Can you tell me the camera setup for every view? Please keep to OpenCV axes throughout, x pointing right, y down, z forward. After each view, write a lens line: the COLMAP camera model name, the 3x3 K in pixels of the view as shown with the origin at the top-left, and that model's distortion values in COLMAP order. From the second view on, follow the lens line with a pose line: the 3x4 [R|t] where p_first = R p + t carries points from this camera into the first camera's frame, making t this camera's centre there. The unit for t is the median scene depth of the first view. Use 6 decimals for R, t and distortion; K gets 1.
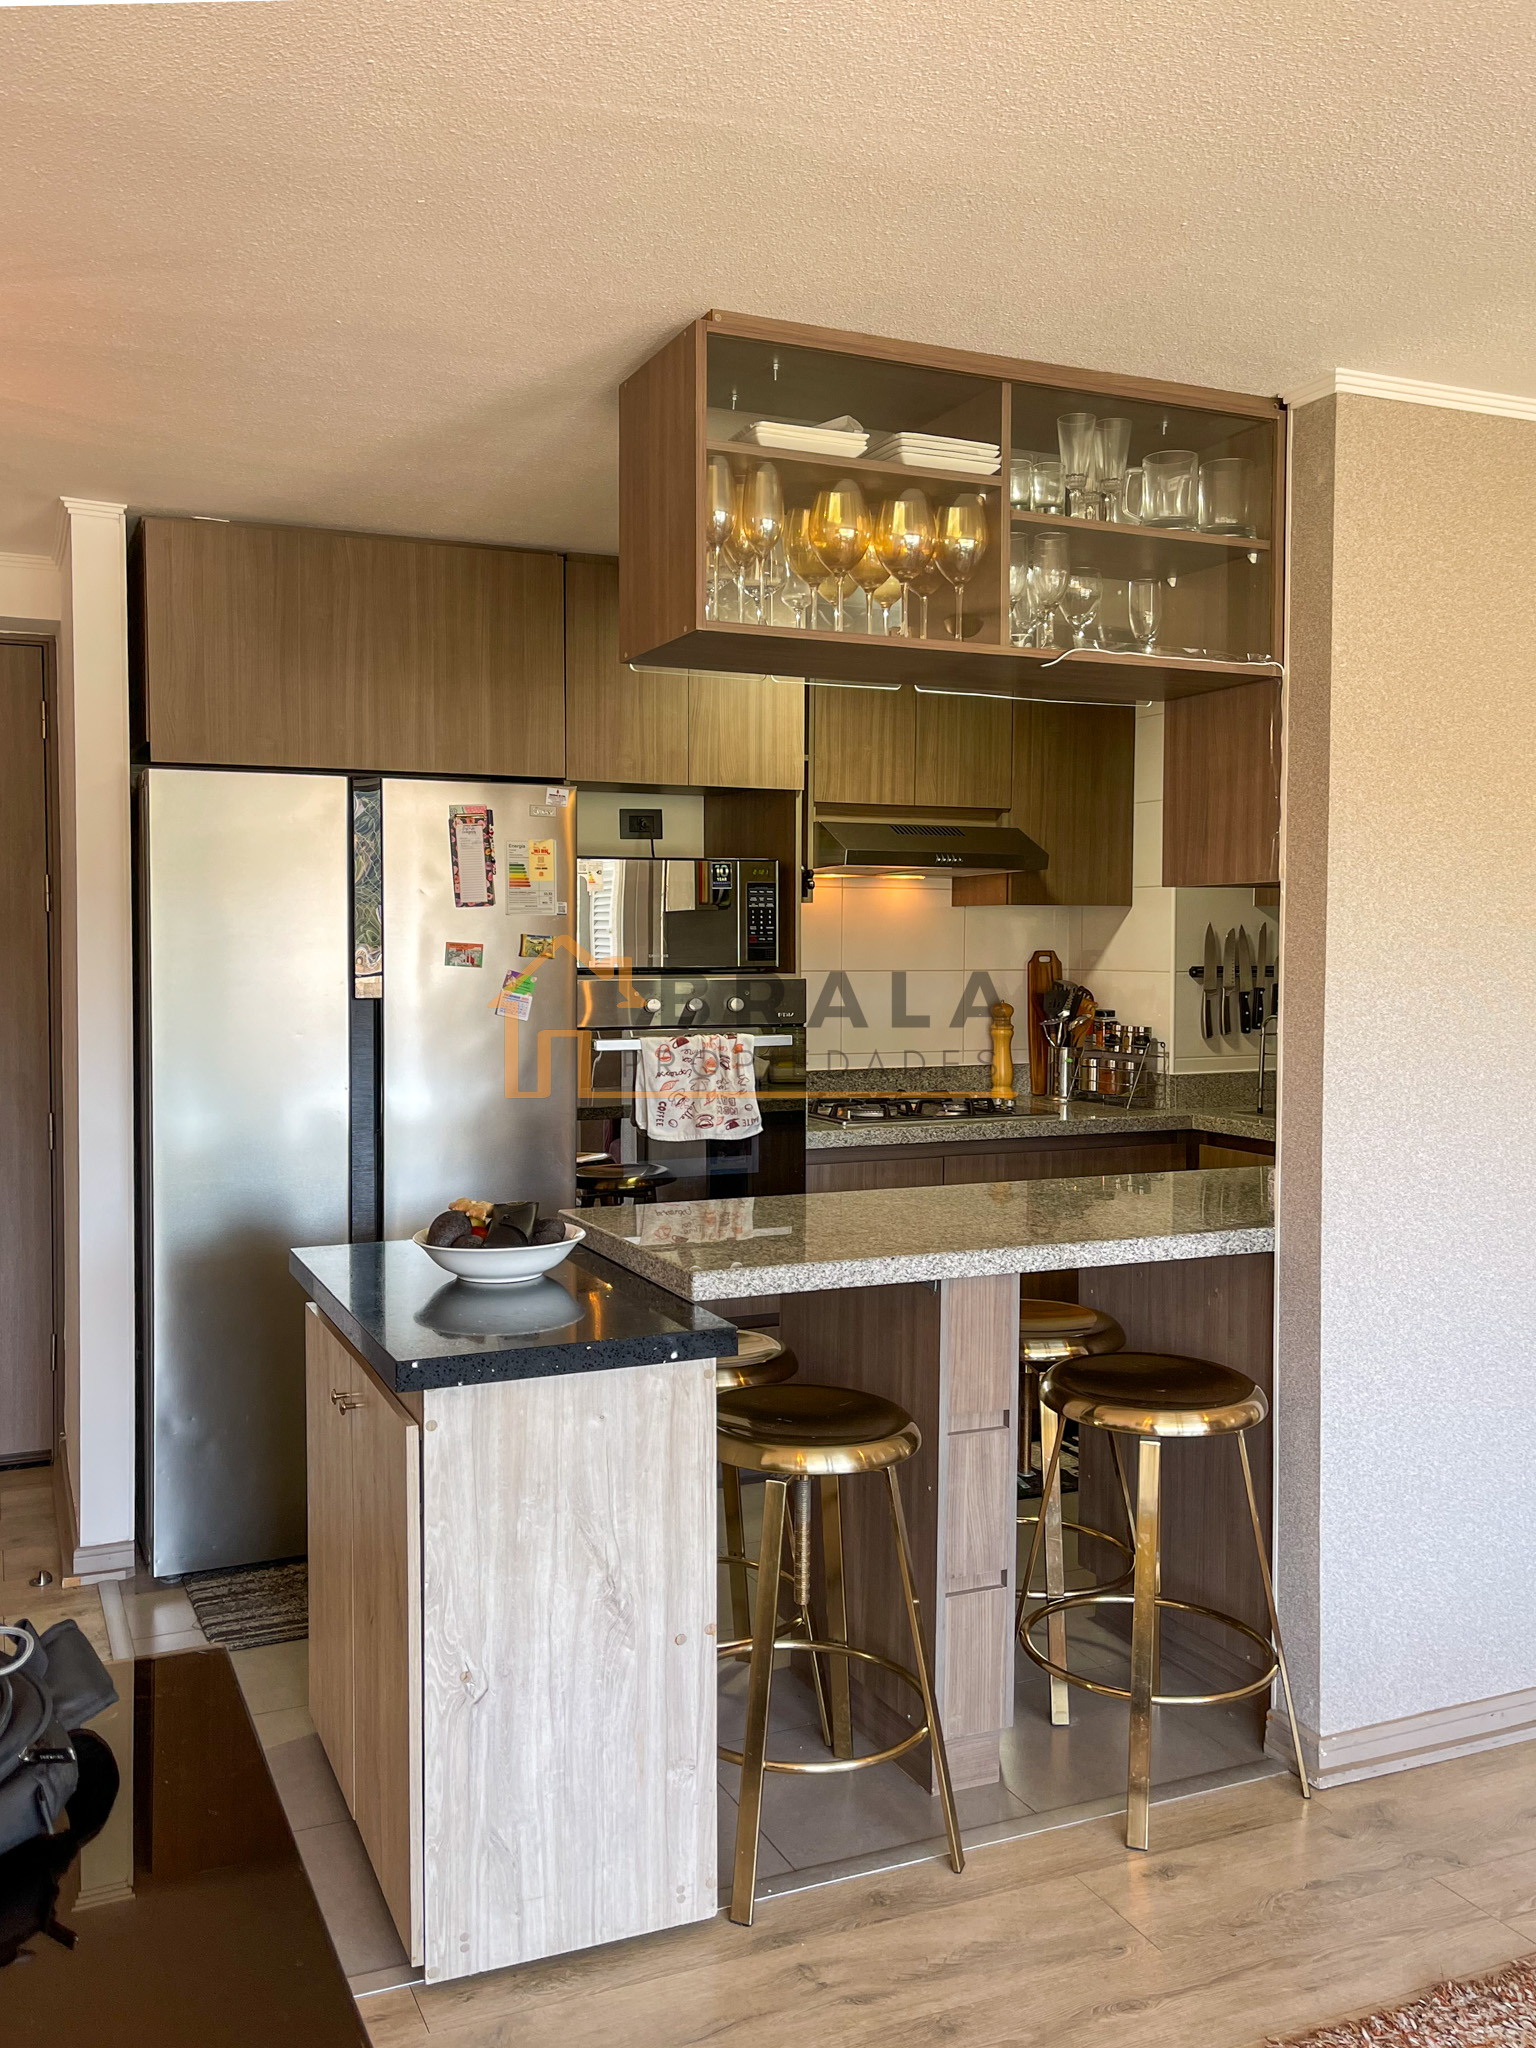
lens RADIAL K [[1717.2, 0, 765.1], [0, 1717.2, 1002.8], [0, 0, 1]] dist [0.056507, -0.039322]
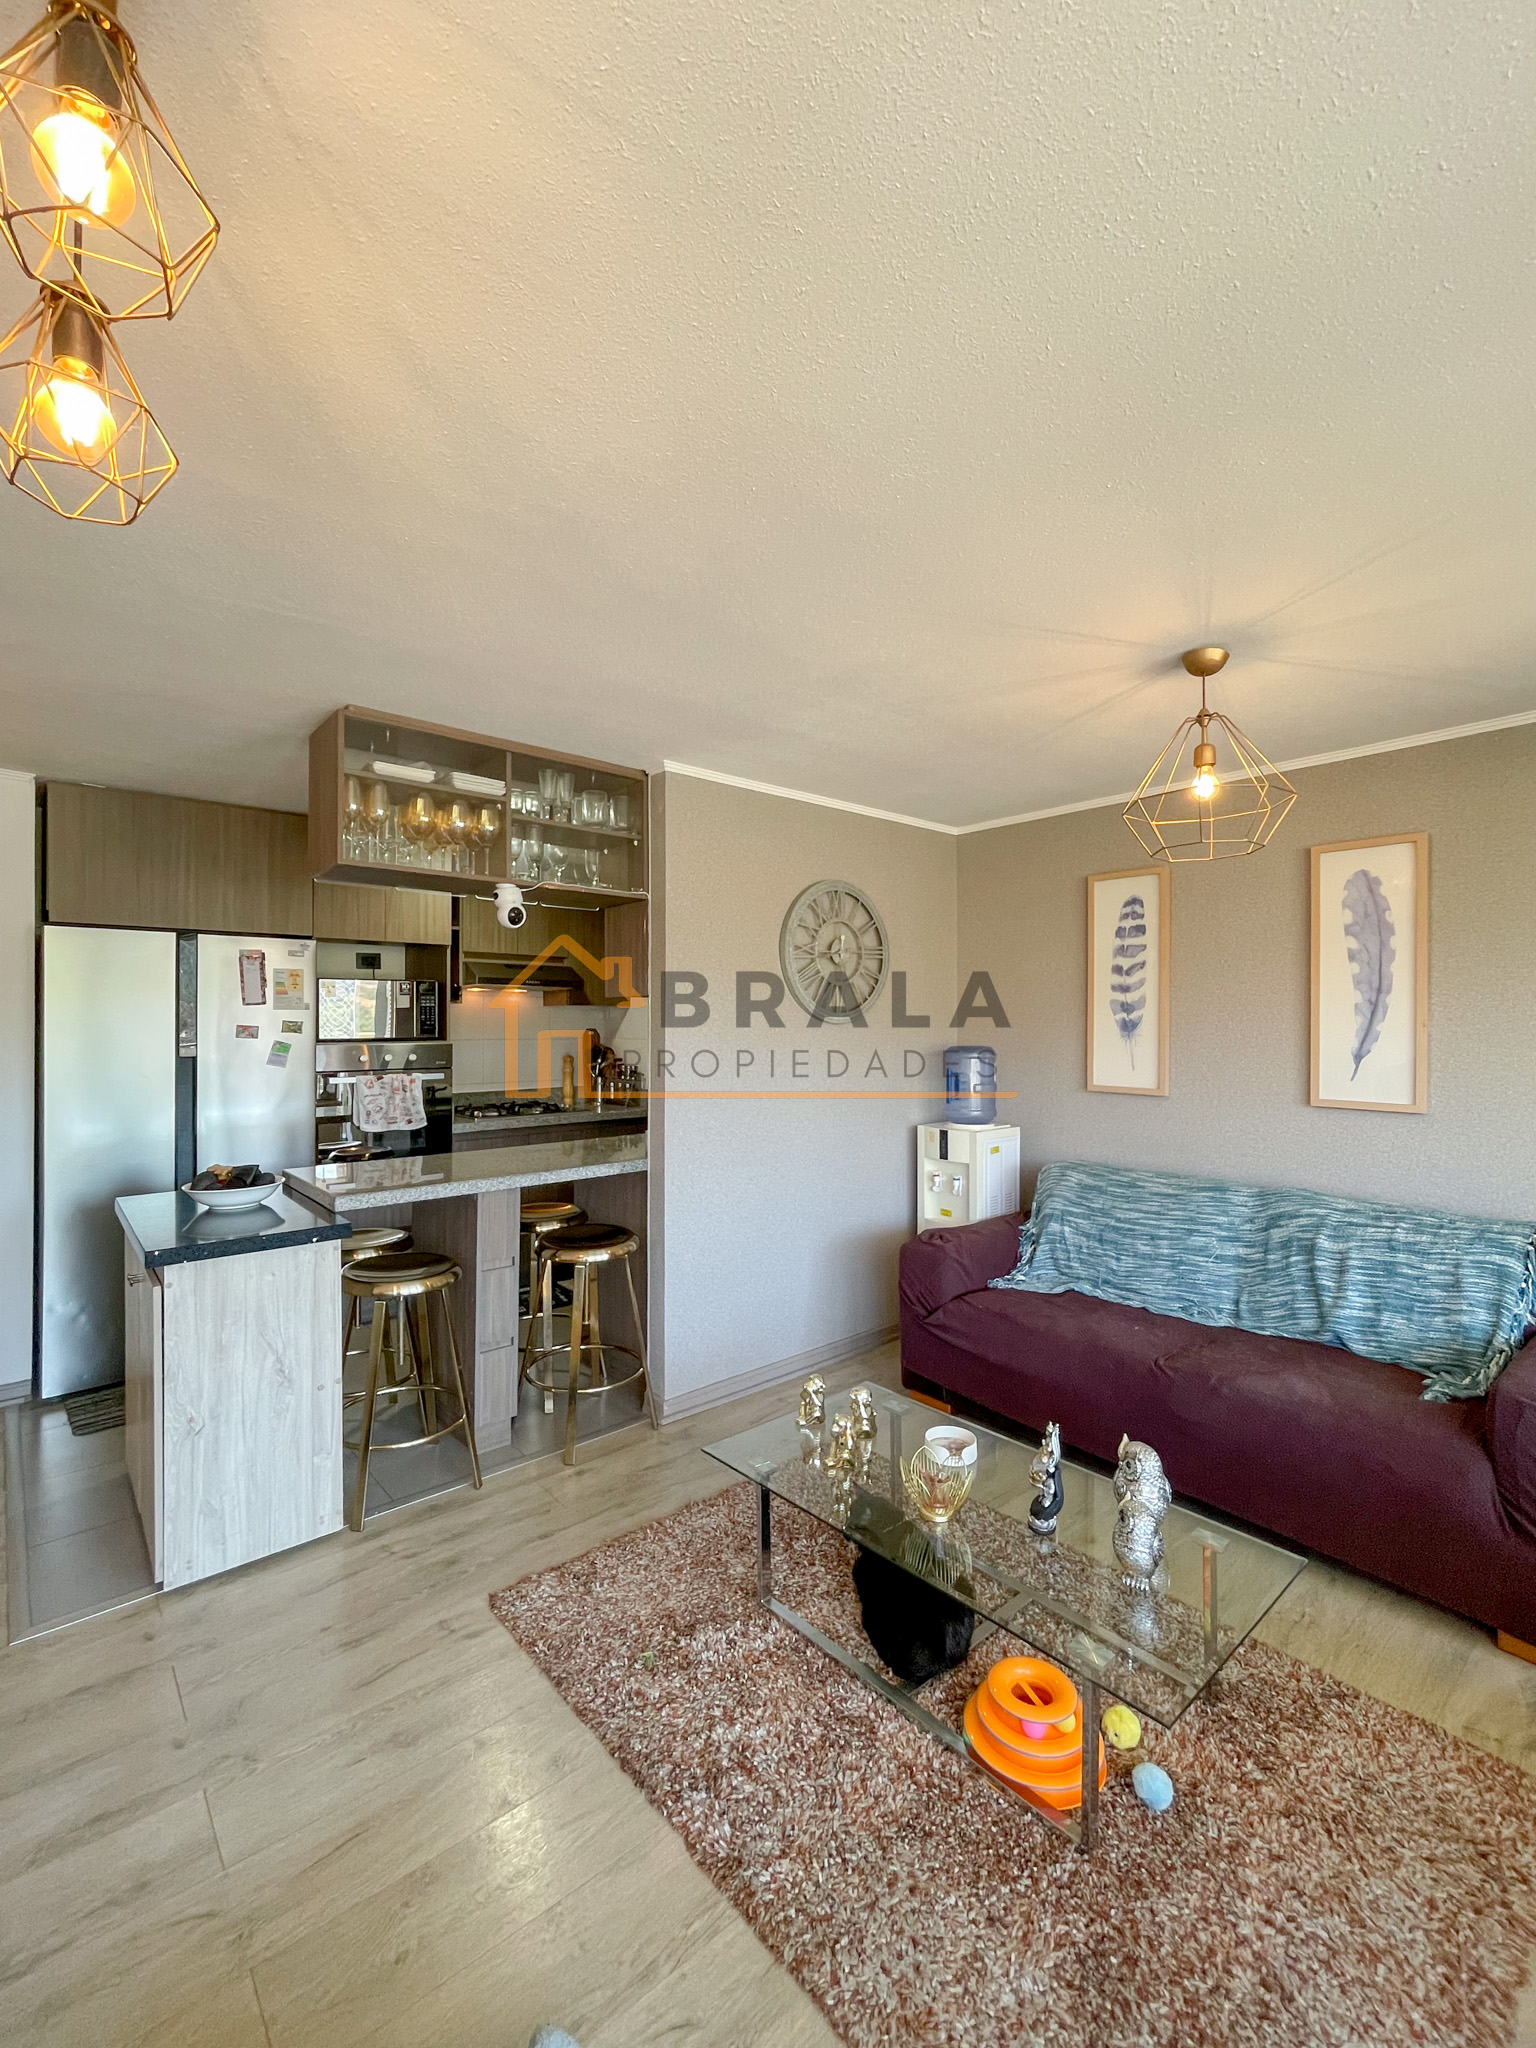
lens RADIAL K [[896.9, 0, 754.3], [0, 896.9, 1021.6], [0, 0, 1]] dist [0.000806, 0.001102]
pose [[0.959521, -0.001533, 0.281632, 0.105177], [0.012526, 0.999228, -0.037237, 0.004541], [-0.281358, 0.039258, 0.958800, -0.083170]]
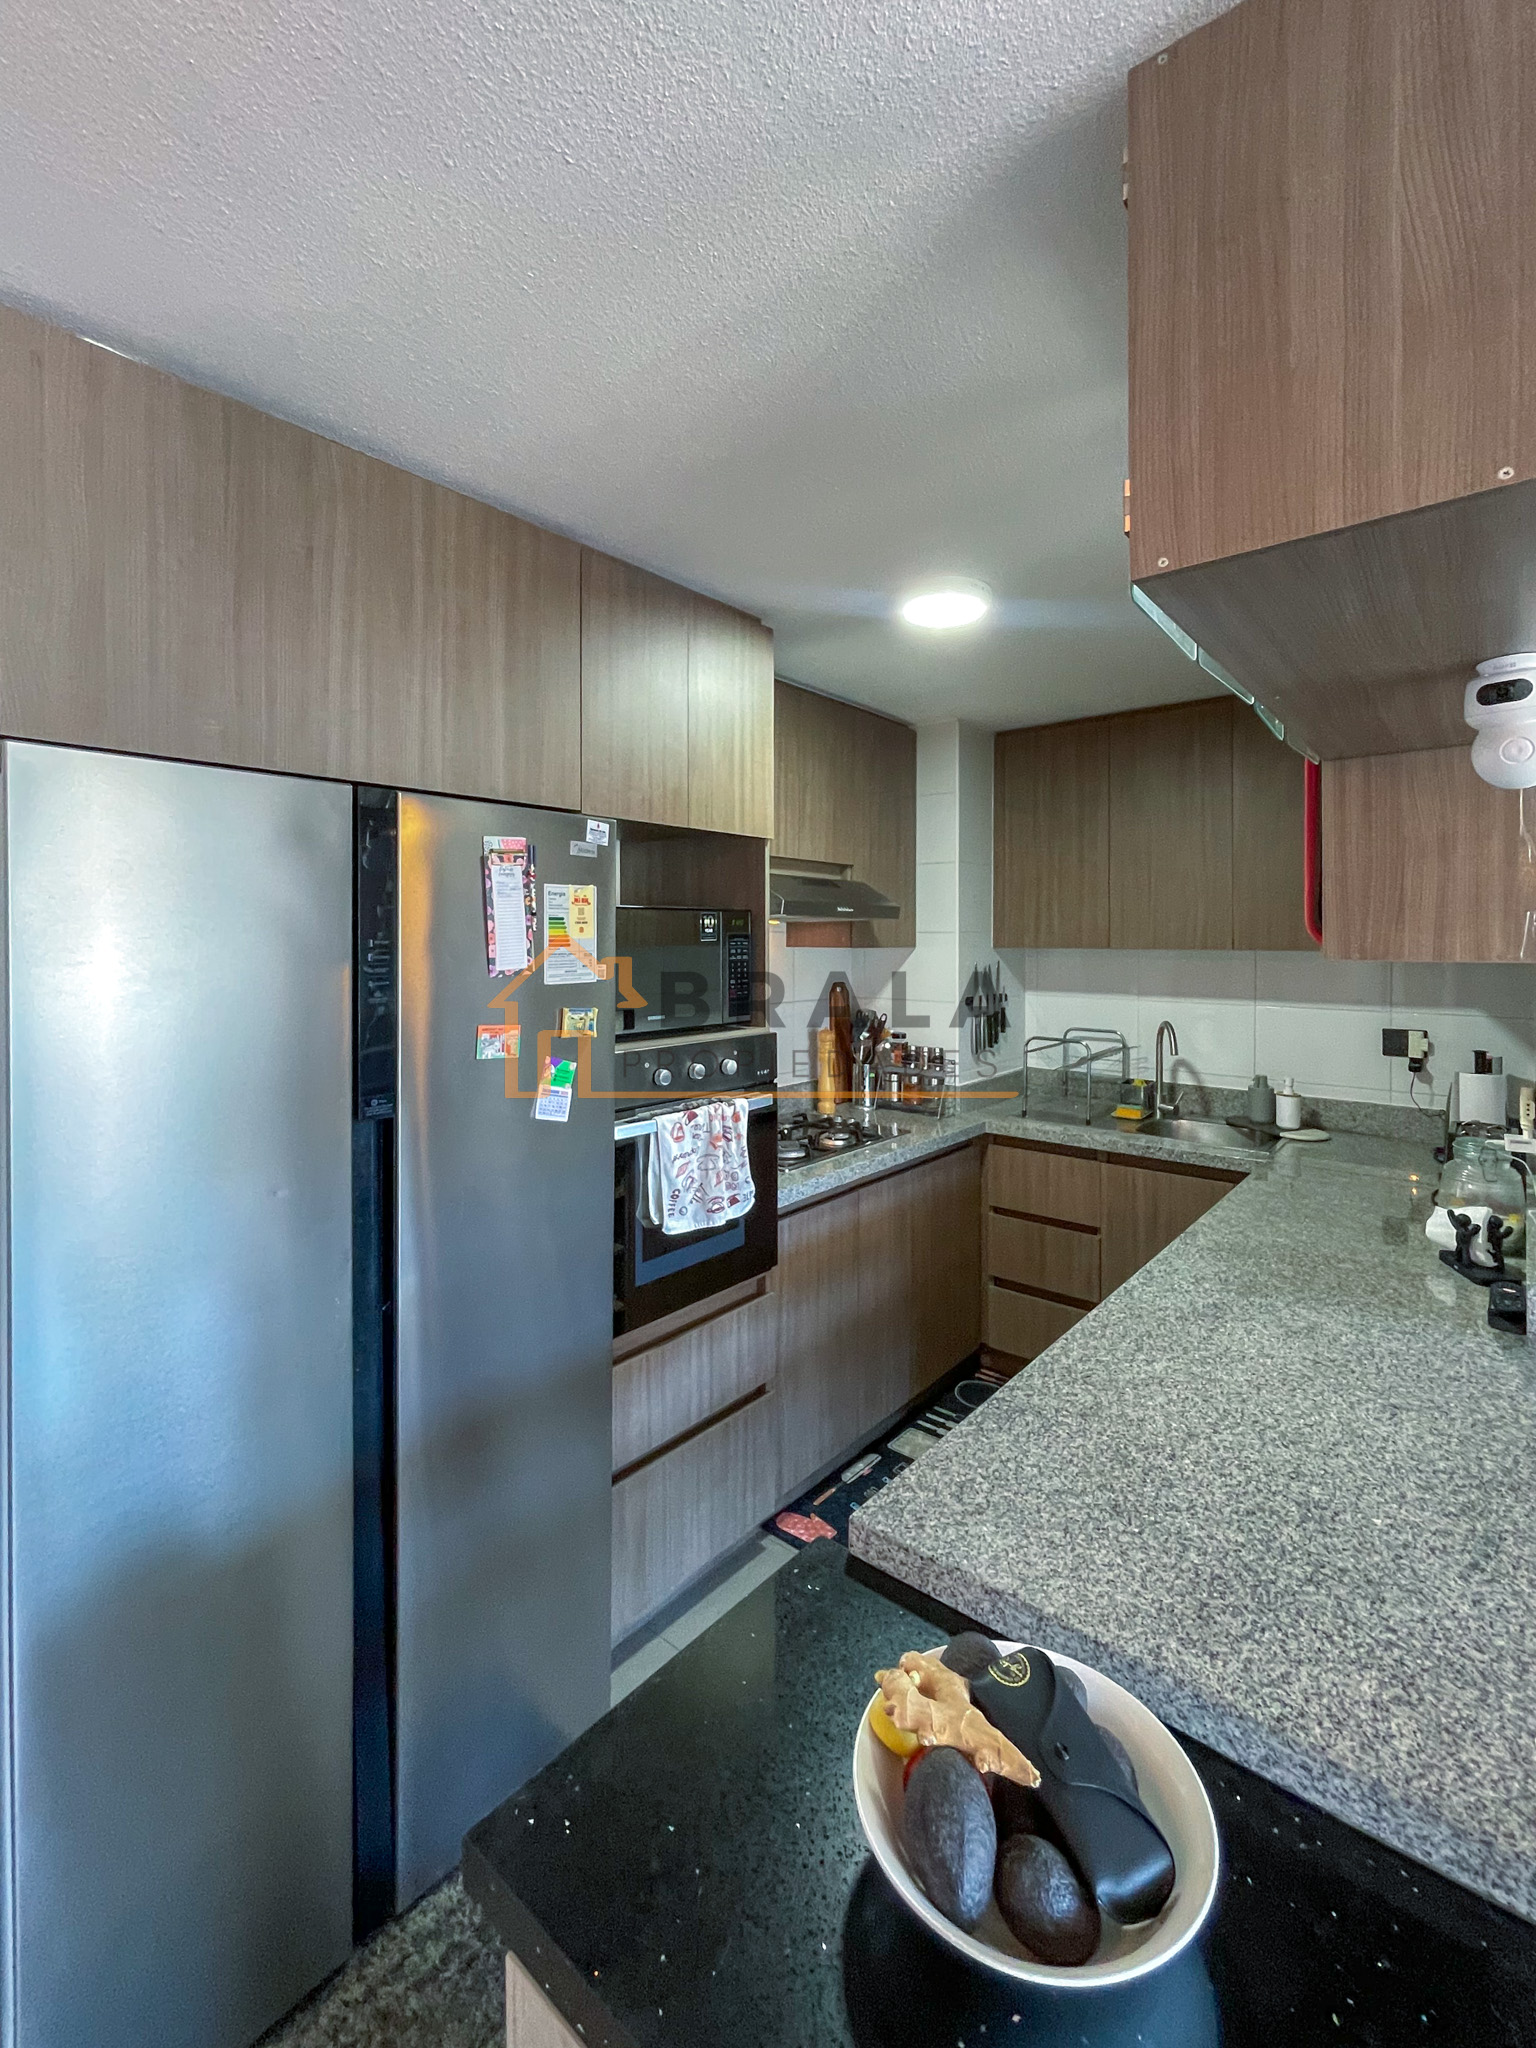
lens RADIAL K [[929.7, 0, 711.5], [0, 929.7, 932.7], [0, 0, 1]] dist [0.001928, -0.000172]
pose [[0.900896, 0.003028, 0.434025, -0.384820], [0.013009, 0.999338, -0.033975, -0.086202], [-0.433841, 0.036254, 0.900260, 0.876258]]
